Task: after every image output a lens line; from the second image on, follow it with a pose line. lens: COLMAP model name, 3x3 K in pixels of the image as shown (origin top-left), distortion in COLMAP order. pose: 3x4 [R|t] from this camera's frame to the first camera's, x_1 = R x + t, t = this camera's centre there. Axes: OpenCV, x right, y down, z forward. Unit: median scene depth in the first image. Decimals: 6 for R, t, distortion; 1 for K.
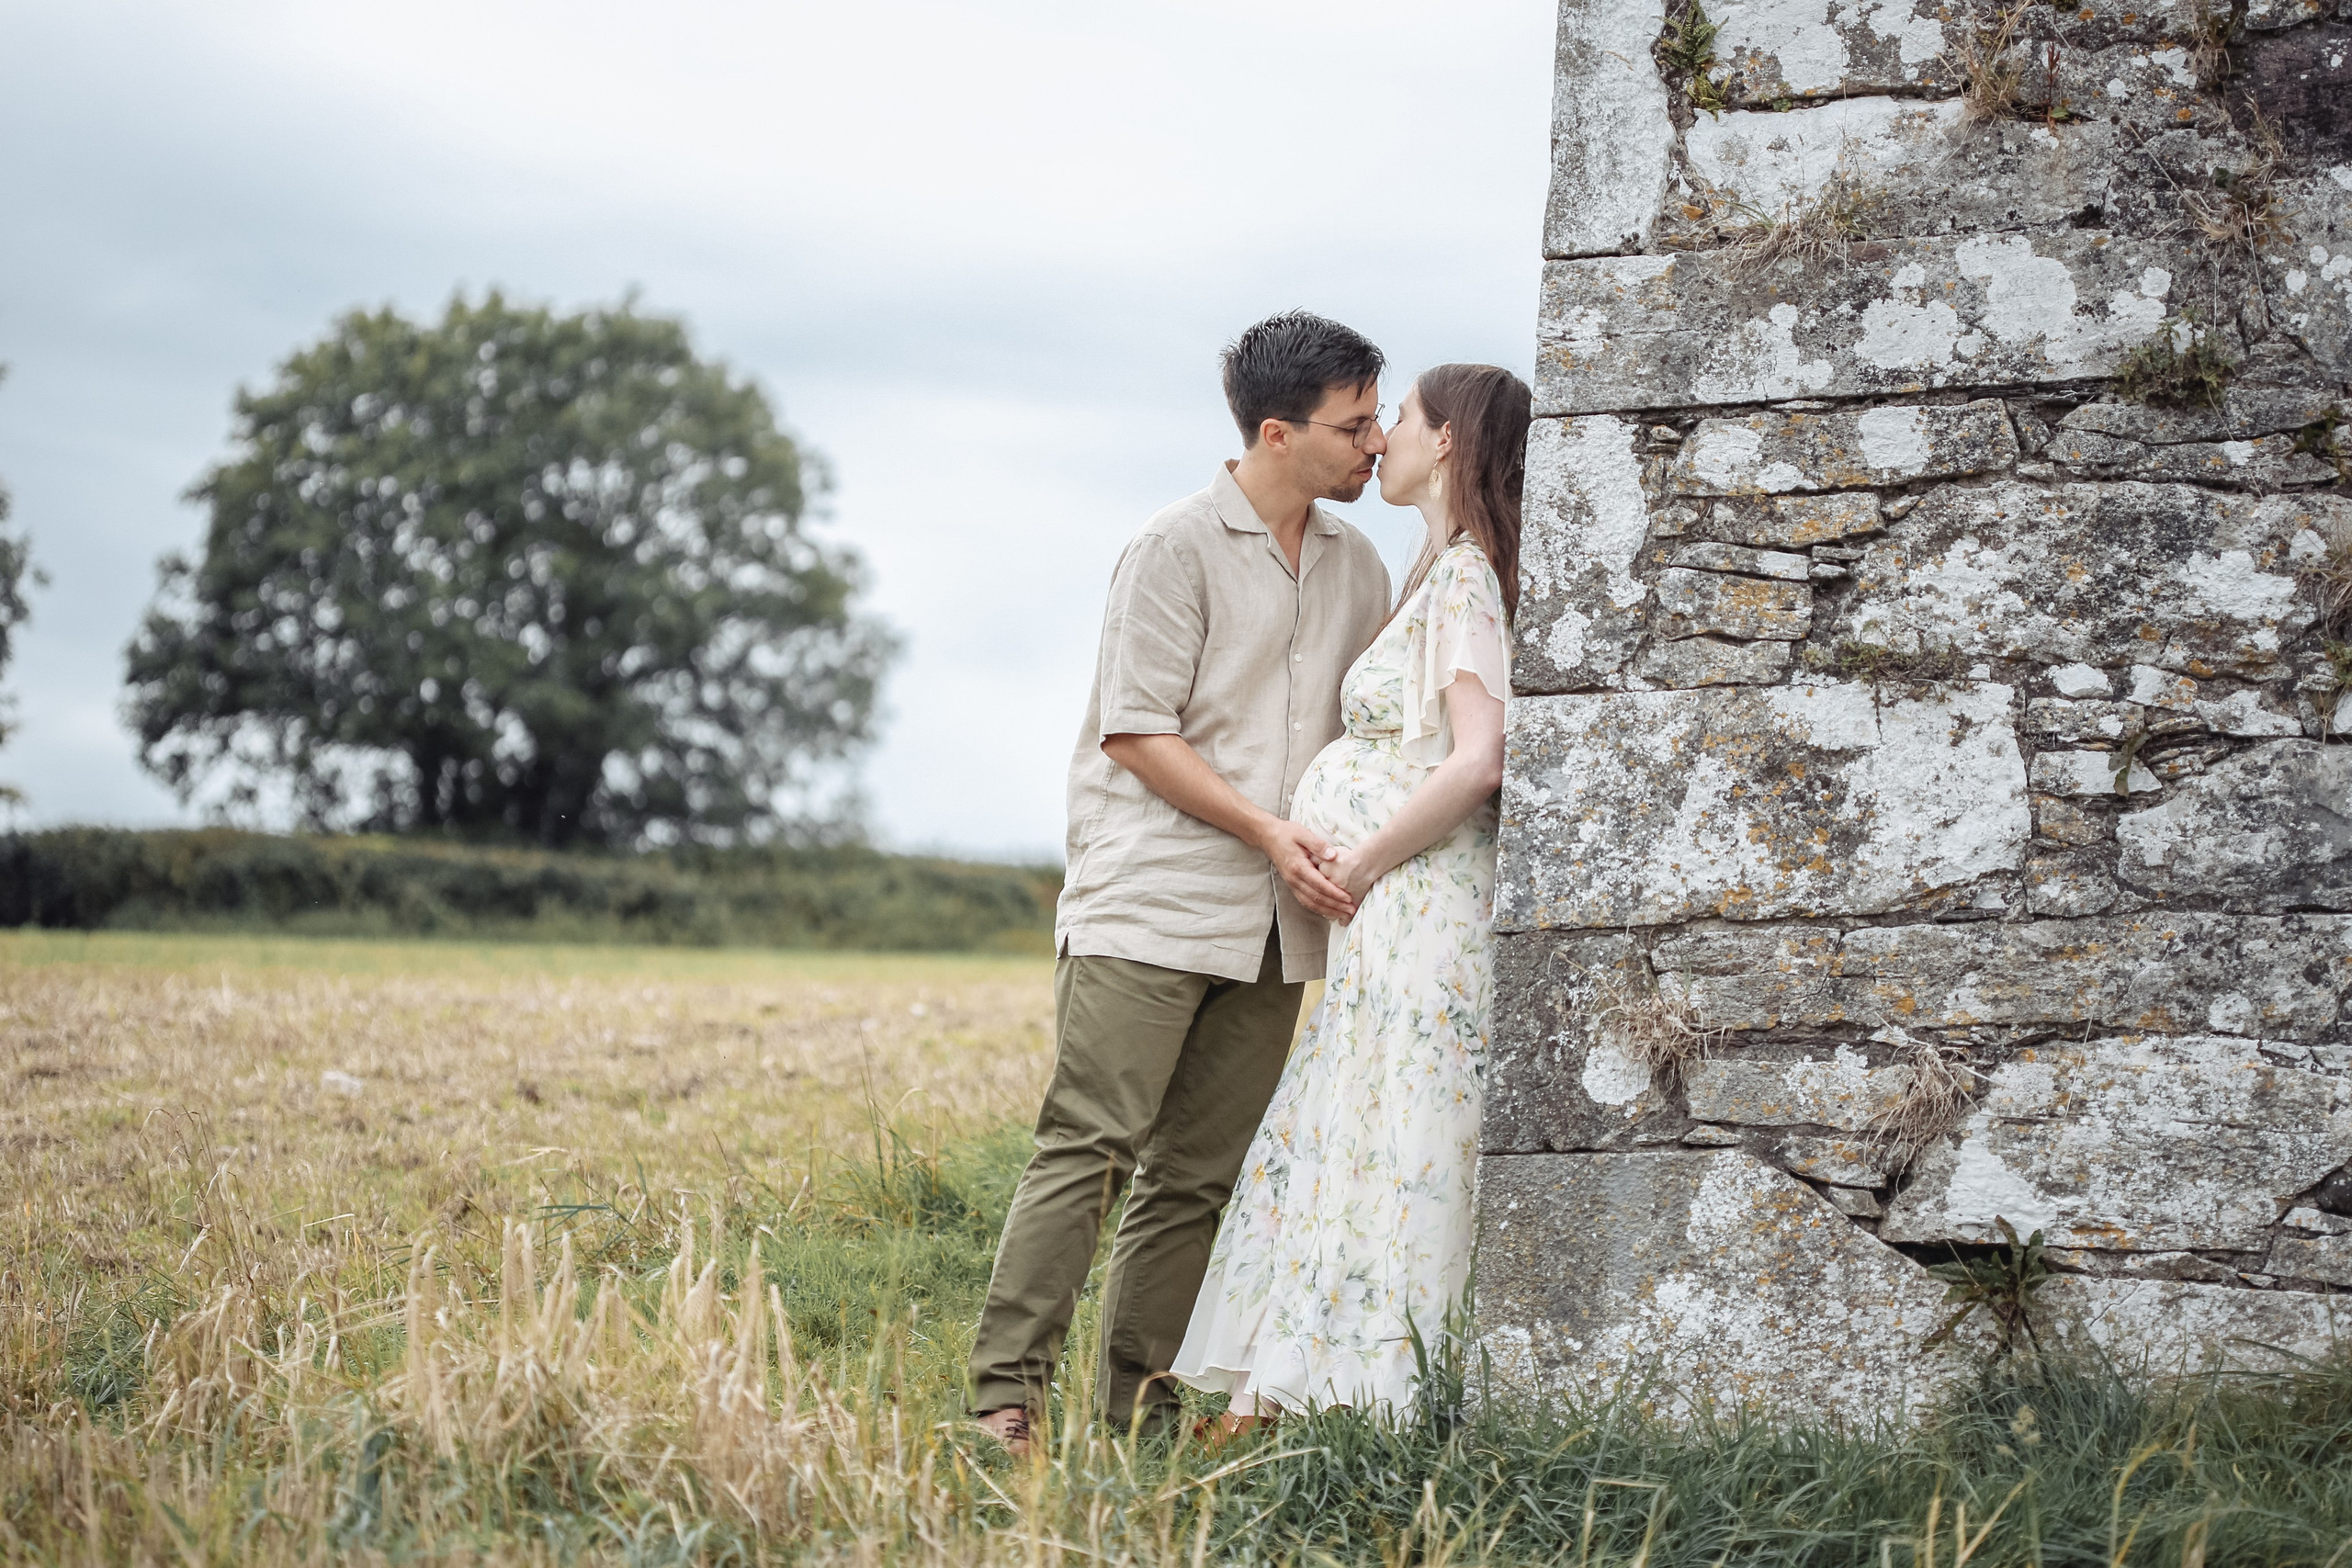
lens RADIAL K [[6501.3, 0, 1172.6], [0, 6501.3, 784.7], [0, 0, 1]] dist [-0.058838, 0.000000]
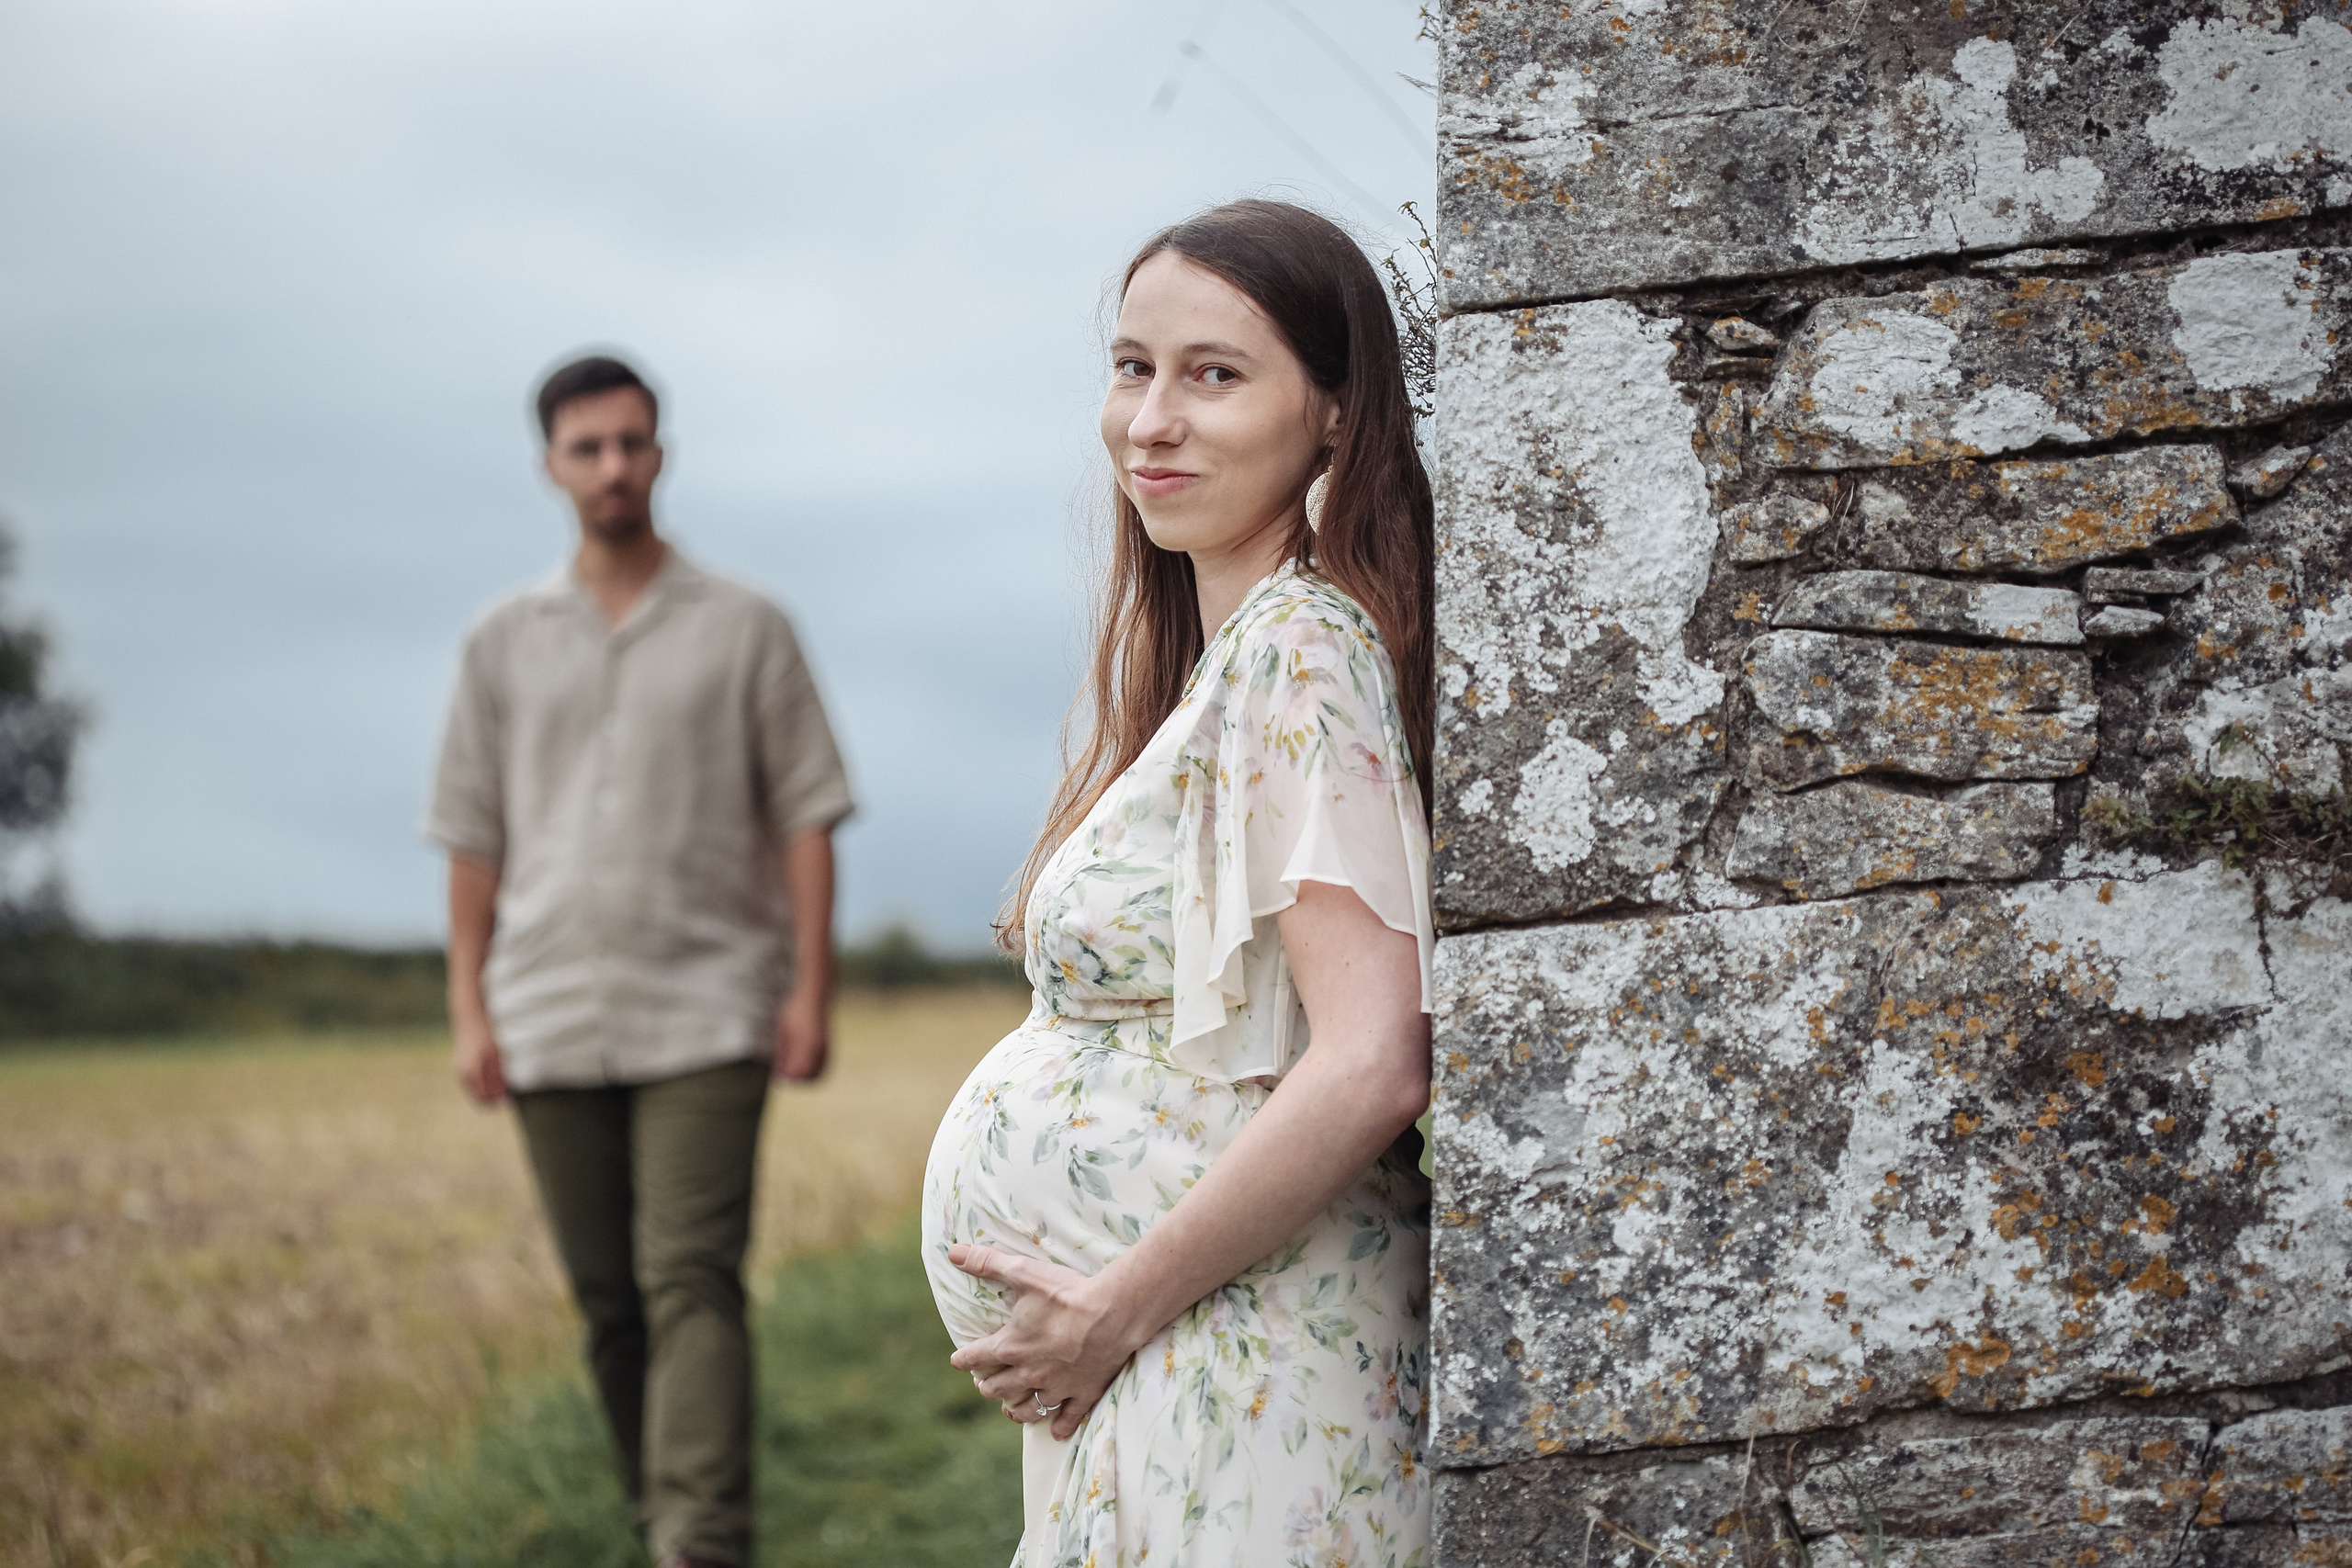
lens RADIAL K [[6501.3, 0, 1179.0], [0, 6501.3, 668.4], [0, 0, 1]] dist [-0.058838, 0.000000]
pose [[0.991282, -0.050893, 0.121531, -0.019422], [0.052563, 0.998562, -0.010569, -0.028250], [-0.120819, 0.016865, 0.992531, 0.558500]]
